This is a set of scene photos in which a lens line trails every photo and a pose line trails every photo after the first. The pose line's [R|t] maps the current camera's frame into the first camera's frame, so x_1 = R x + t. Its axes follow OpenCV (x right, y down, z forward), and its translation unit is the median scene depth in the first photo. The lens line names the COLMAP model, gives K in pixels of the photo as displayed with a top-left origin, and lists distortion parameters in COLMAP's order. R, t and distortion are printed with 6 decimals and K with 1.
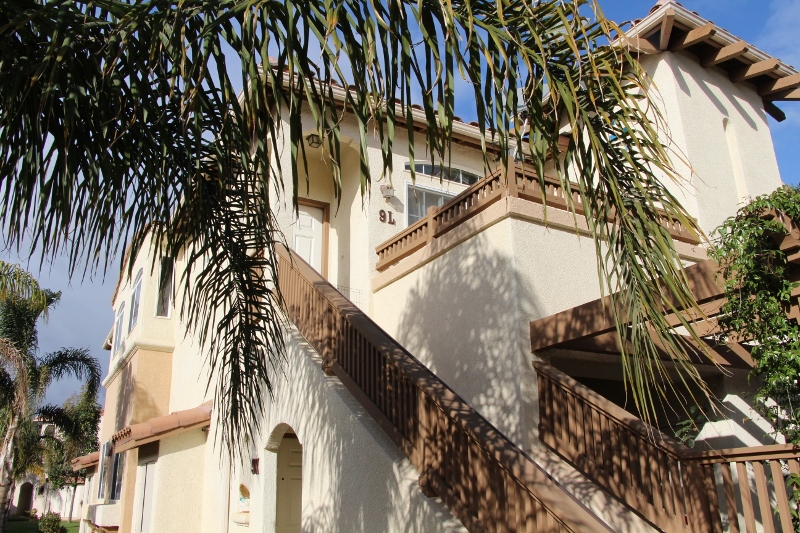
lens RADIAL K [[663.3, 0, 400.0], [0, 663.3, 266.5], [0, 0, 1]] dist [-0.182716, 0.158784]
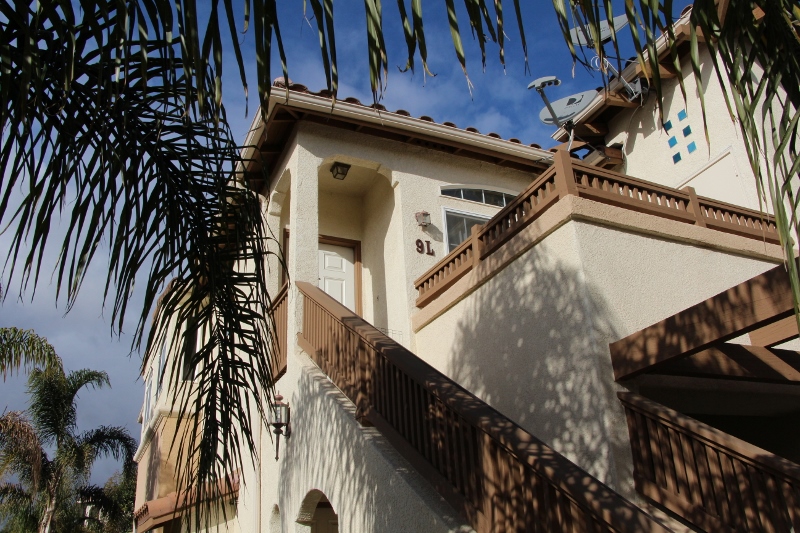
lens RADIAL K [[663.3, 0, 400.0], [0, 663.3, 266.5], [0, 0, 1]] dist [-0.182716, 0.158784]
pose [[0.996059, -0.067522, -0.057504, -0.005160], [0.061697, 0.993304, -0.097674, 0.049753], [0.063714, 0.093742, 0.993556, 0.176475]]
